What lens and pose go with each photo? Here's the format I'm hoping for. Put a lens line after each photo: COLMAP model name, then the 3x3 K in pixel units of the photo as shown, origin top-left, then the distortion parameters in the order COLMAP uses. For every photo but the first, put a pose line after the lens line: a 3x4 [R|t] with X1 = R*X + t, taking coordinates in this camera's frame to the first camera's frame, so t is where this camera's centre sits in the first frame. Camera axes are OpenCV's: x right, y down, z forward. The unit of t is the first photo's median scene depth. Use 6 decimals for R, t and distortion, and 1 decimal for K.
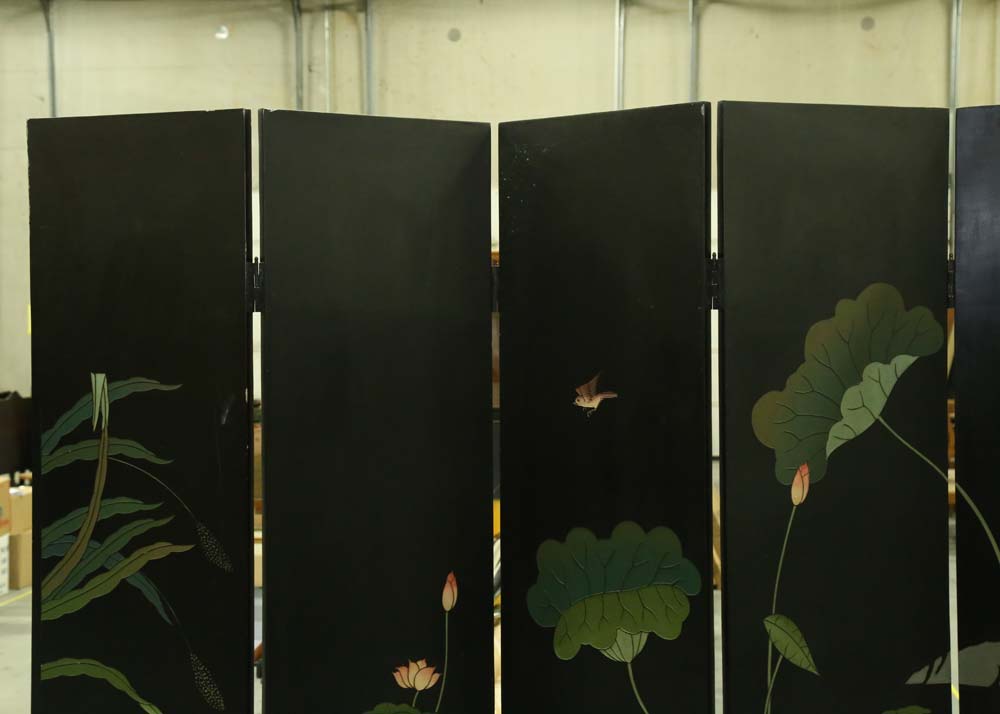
lens RADIAL K [[1779.4, 0, 495.6], [0, 1779.4, 360.1], [0, 0, 1]] dist [0.211225, 0.107405]
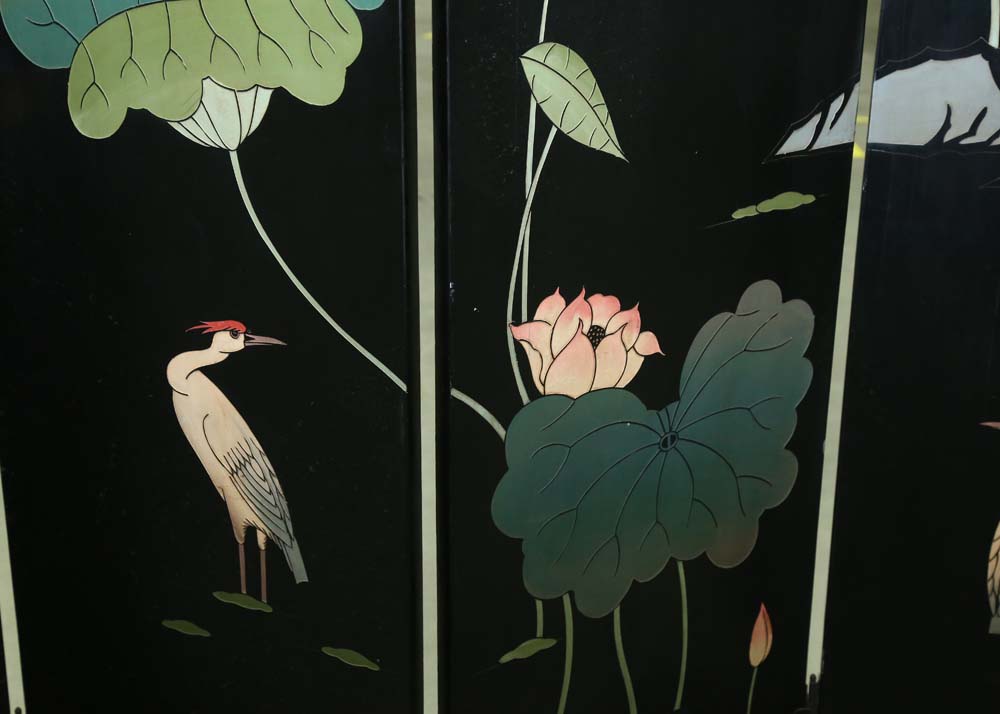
lens RADIAL K [[1827.6, 0, 500.0], [0, 1827.6, 357.0], [0, 0, 1]] dist [0.203789, 0.052796]
pose [[0.978682, -0.069634, 0.193215, 0.046369], [-0.009080, 0.925180, 0.379421, 0.036169], [-0.205179, -0.373087, 0.904825, 0.533317]]
